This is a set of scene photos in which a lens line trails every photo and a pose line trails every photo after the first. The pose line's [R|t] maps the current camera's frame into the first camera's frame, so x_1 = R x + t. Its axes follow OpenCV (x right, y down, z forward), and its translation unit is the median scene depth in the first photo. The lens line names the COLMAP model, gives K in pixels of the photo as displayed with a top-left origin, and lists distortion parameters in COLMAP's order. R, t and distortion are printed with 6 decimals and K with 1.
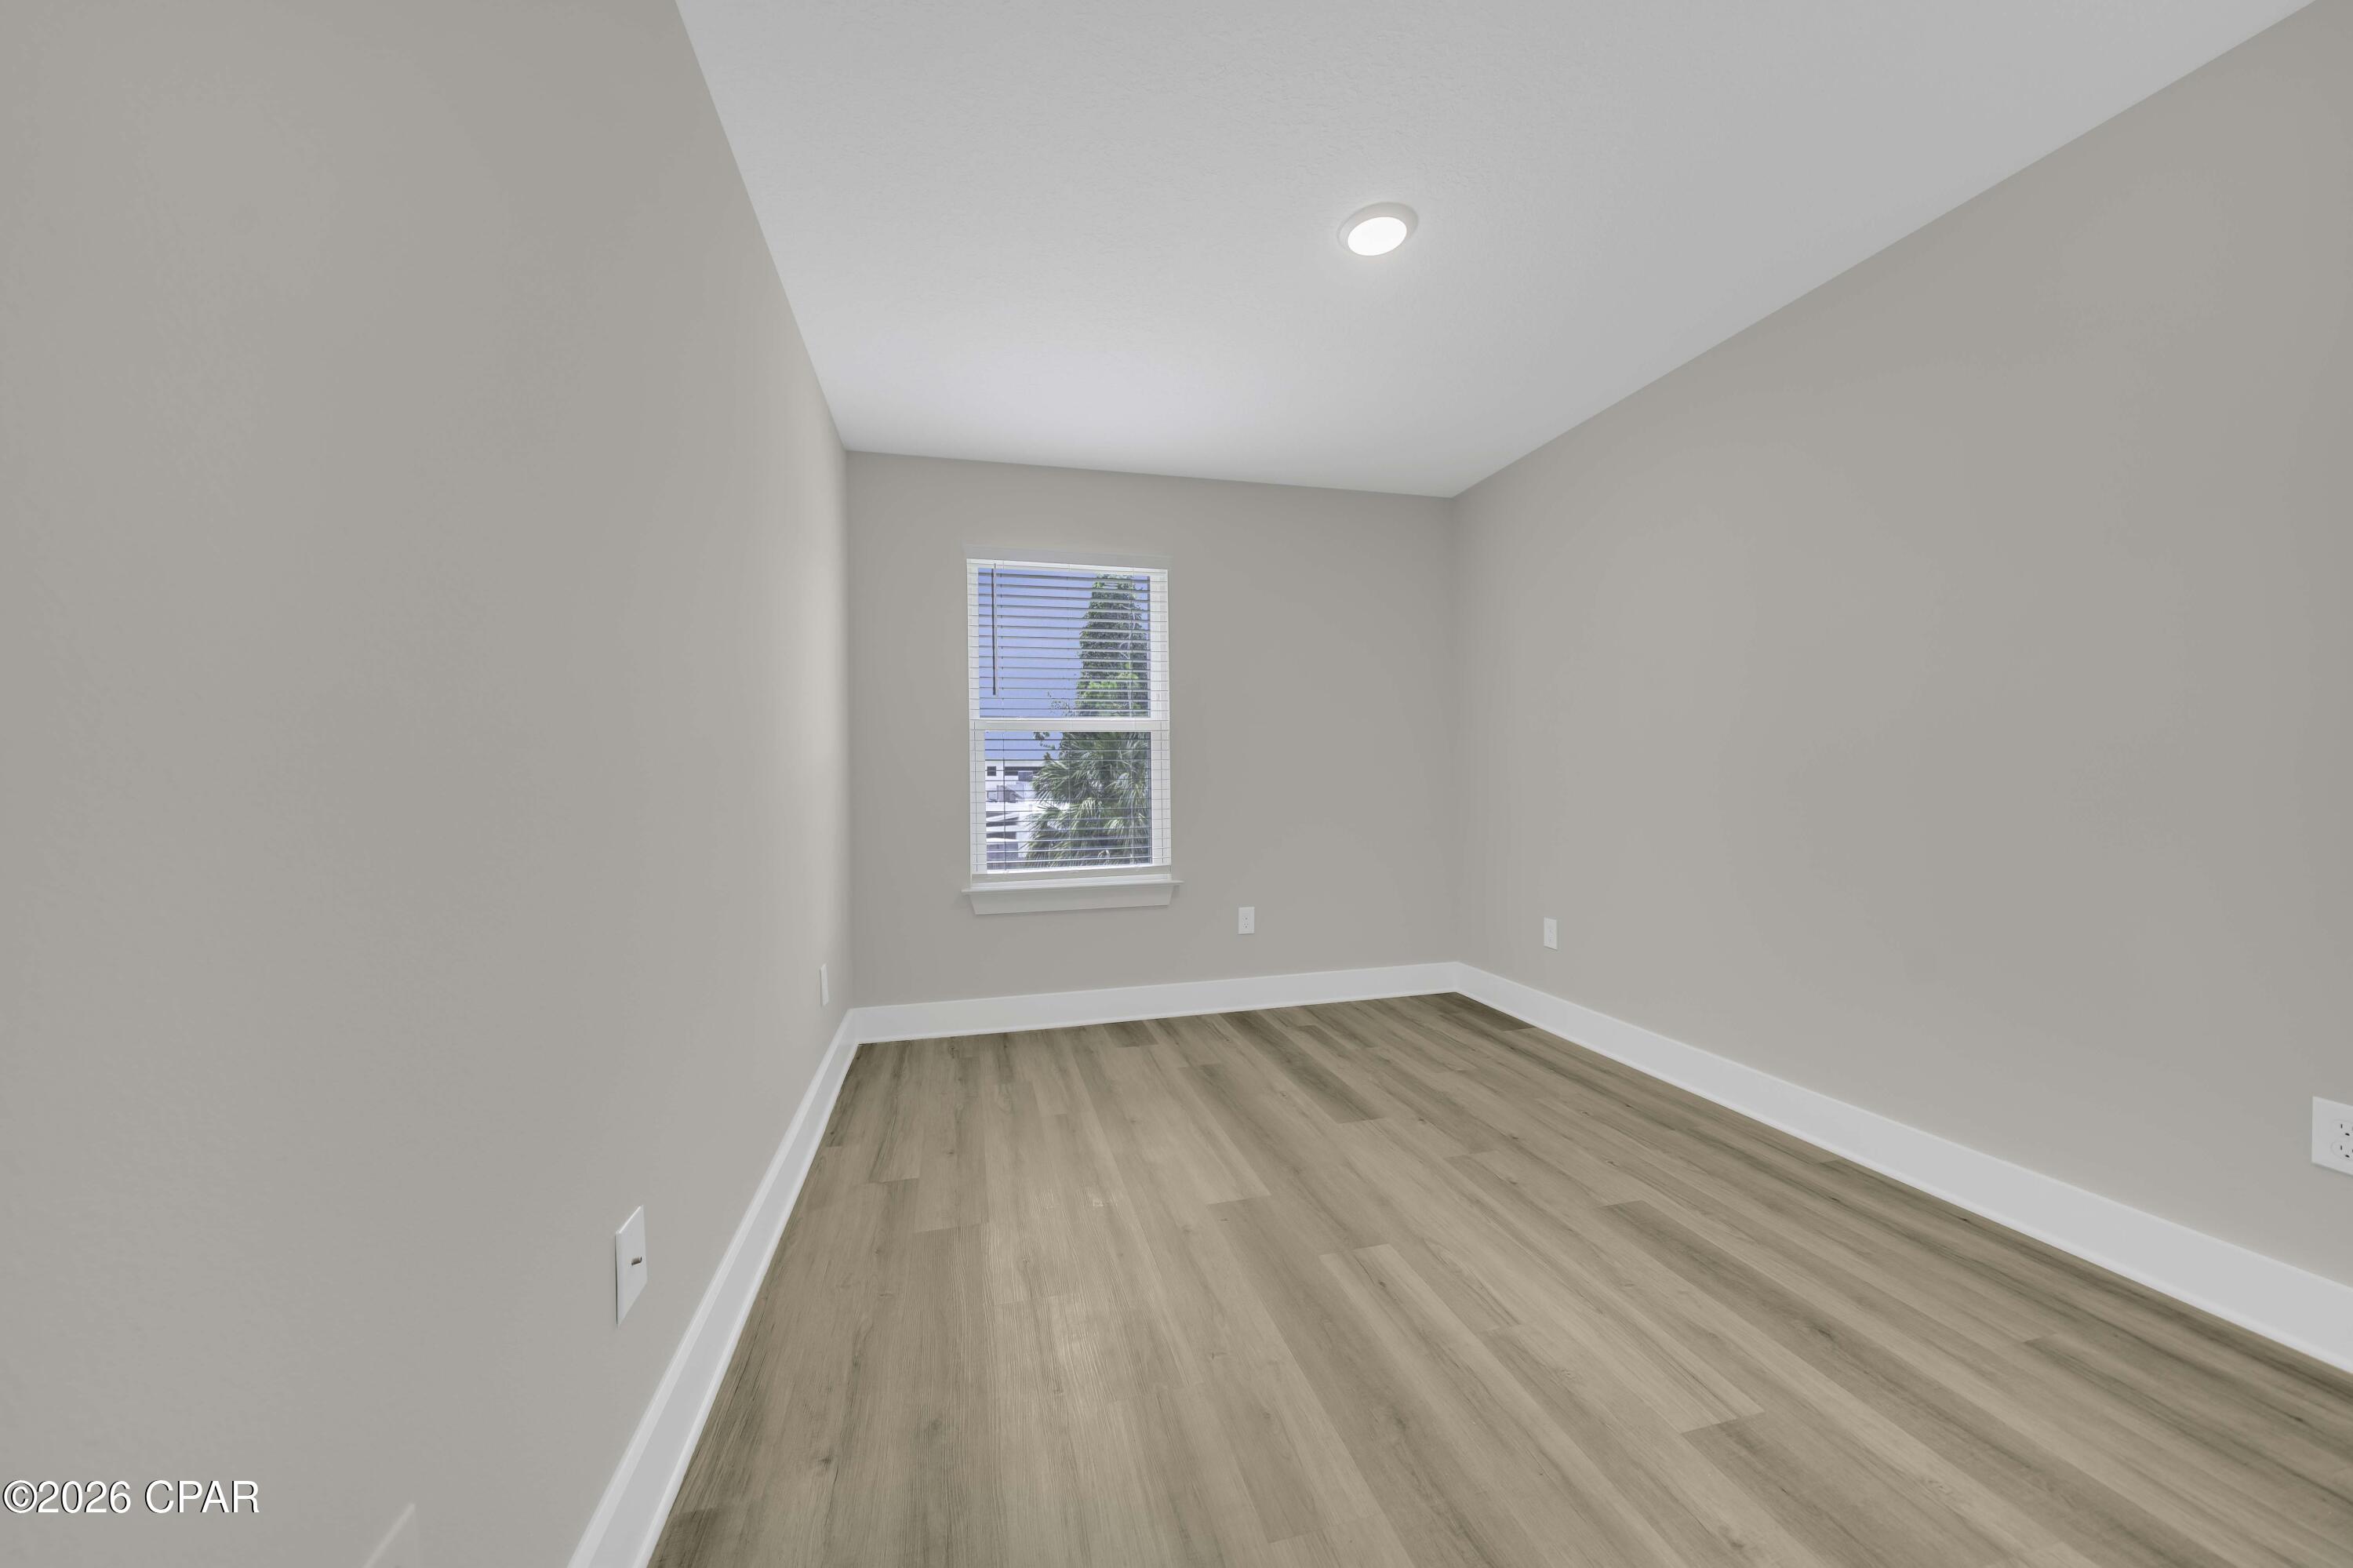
lens RADIAL K [[812.4, 0, 1175.5], [0, 812.4, 781.8], [0, 0, 1]] dist [-0.005499, 0.000060]
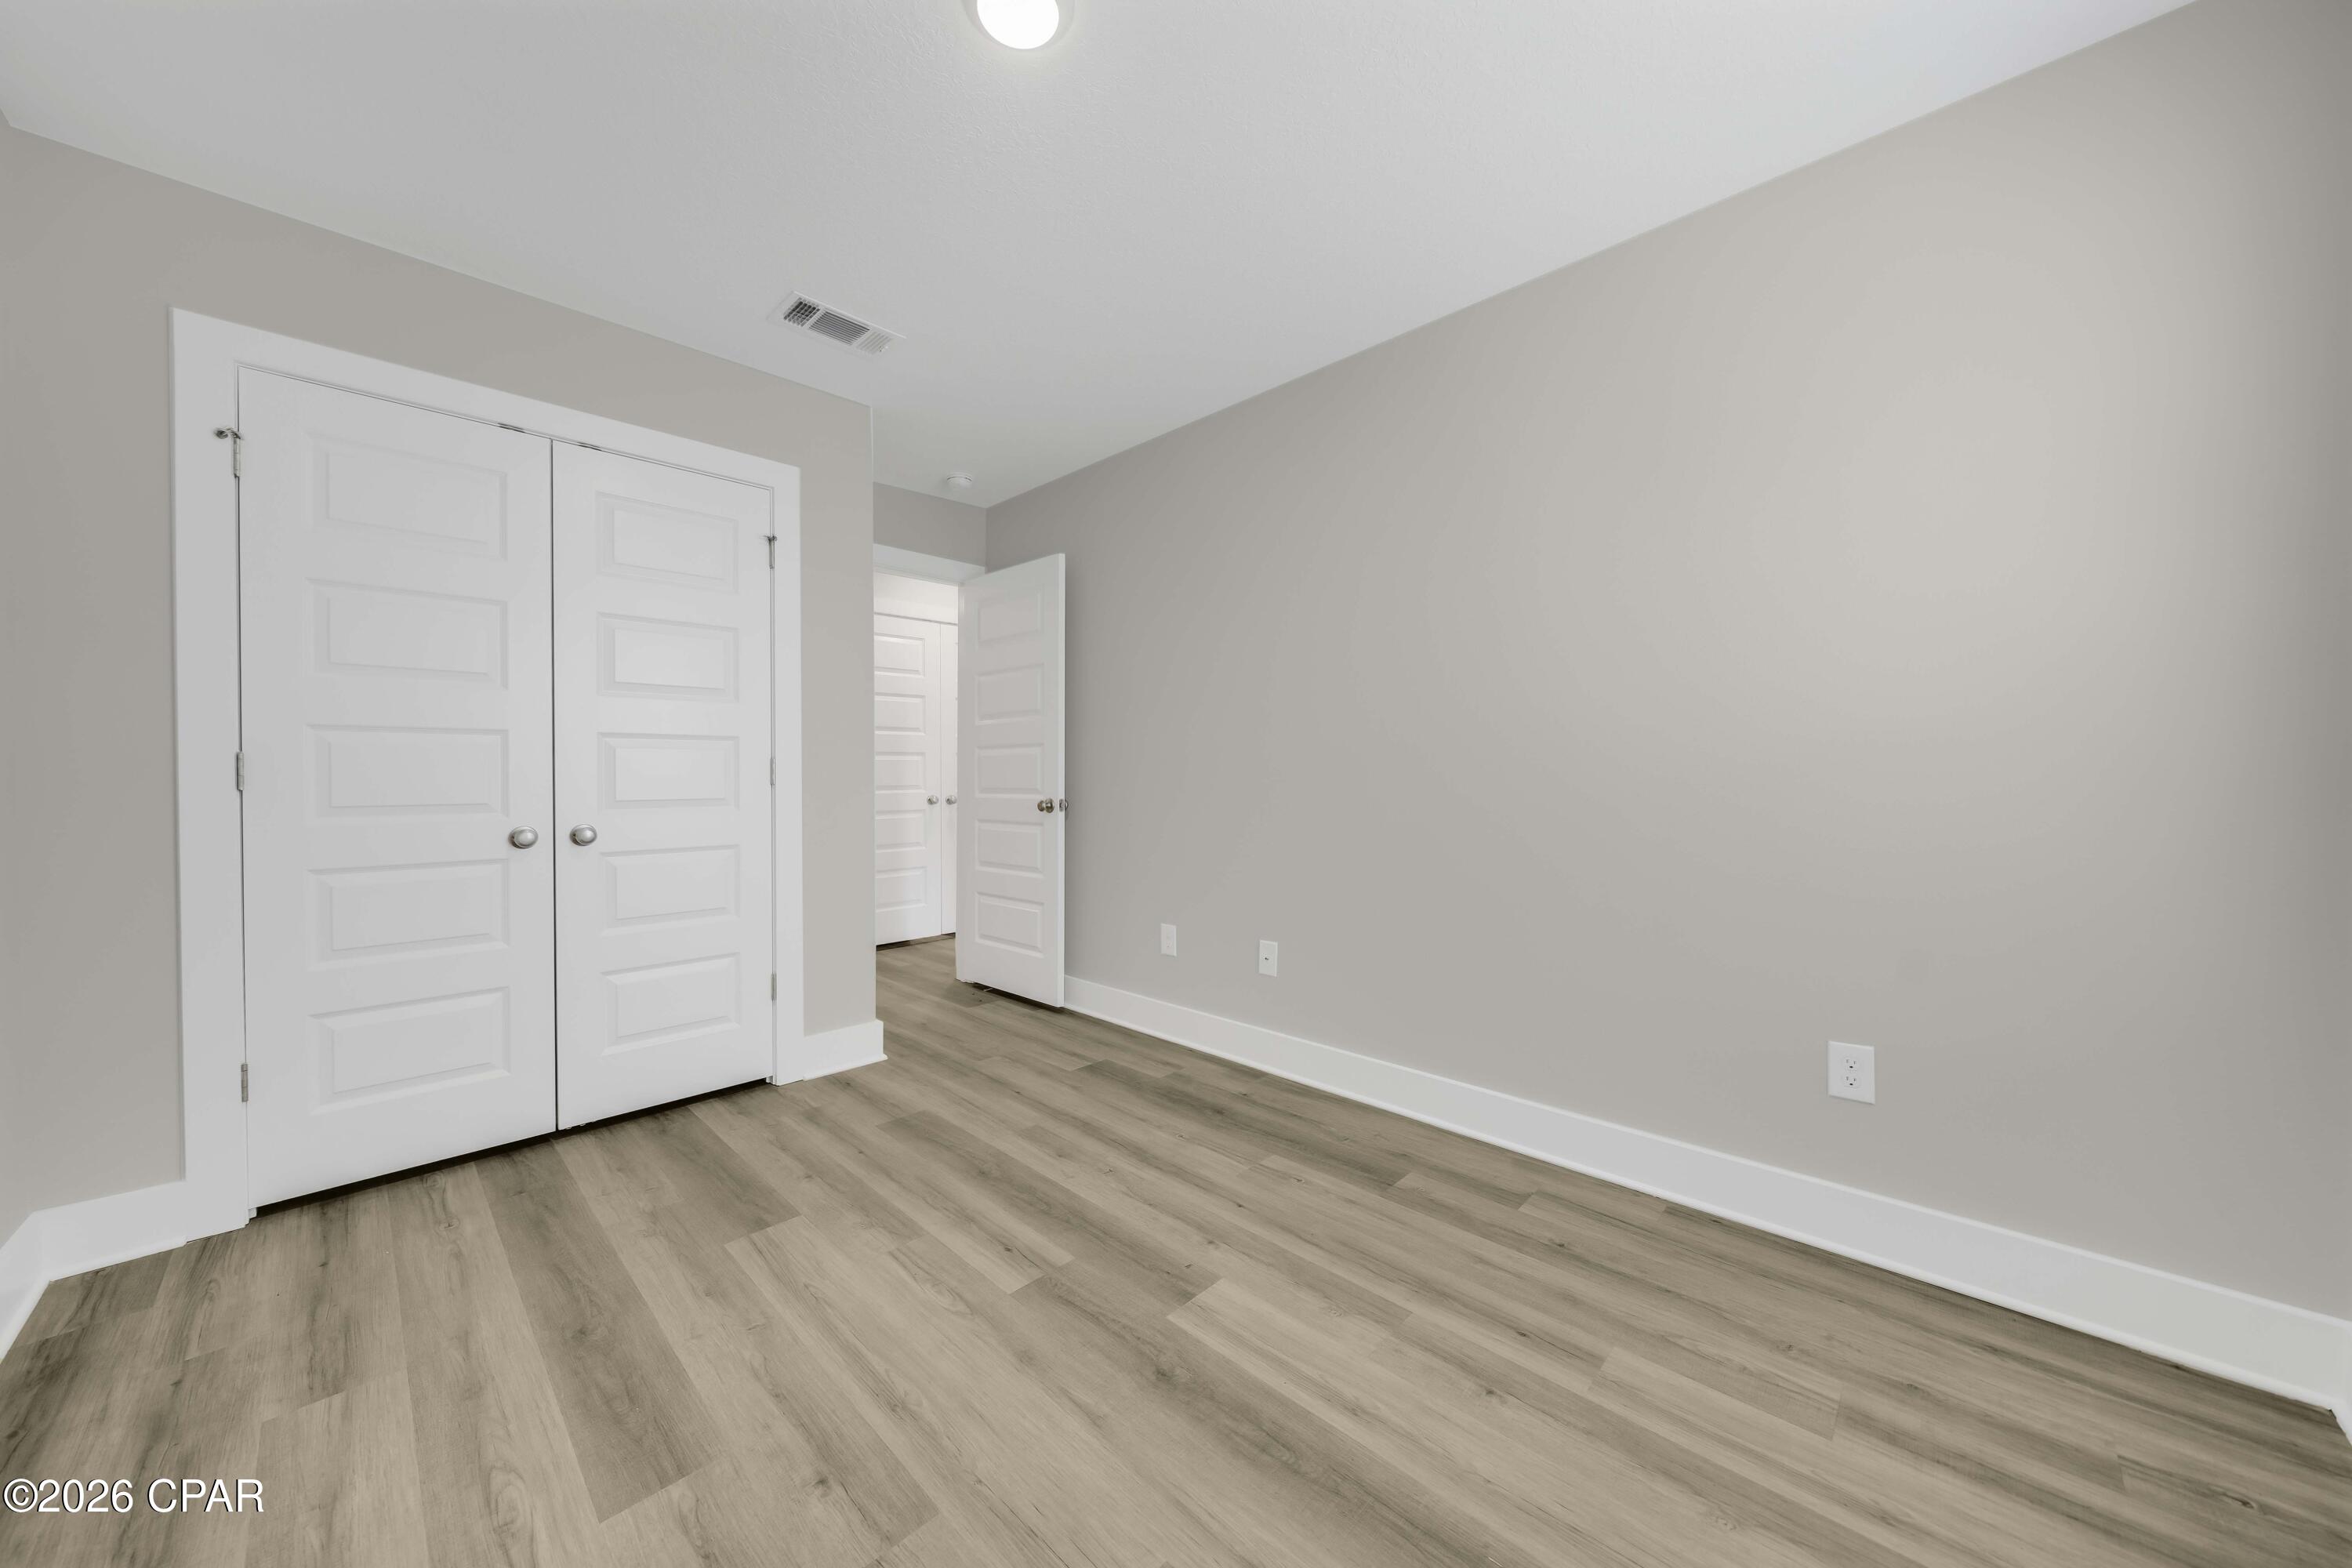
lens RADIAL K [[812.0, 0, 1167.1], [0, 812.0, 779.6], [0, 0, 1]] dist [-0.005499, 0.000060]
pose [[-0.855260, 0.019116, -0.517847, 0.606555], [0.013051, 0.999797, 0.015353, -0.016632], [0.518035, 0.006373, -0.855336, 1.981782]]
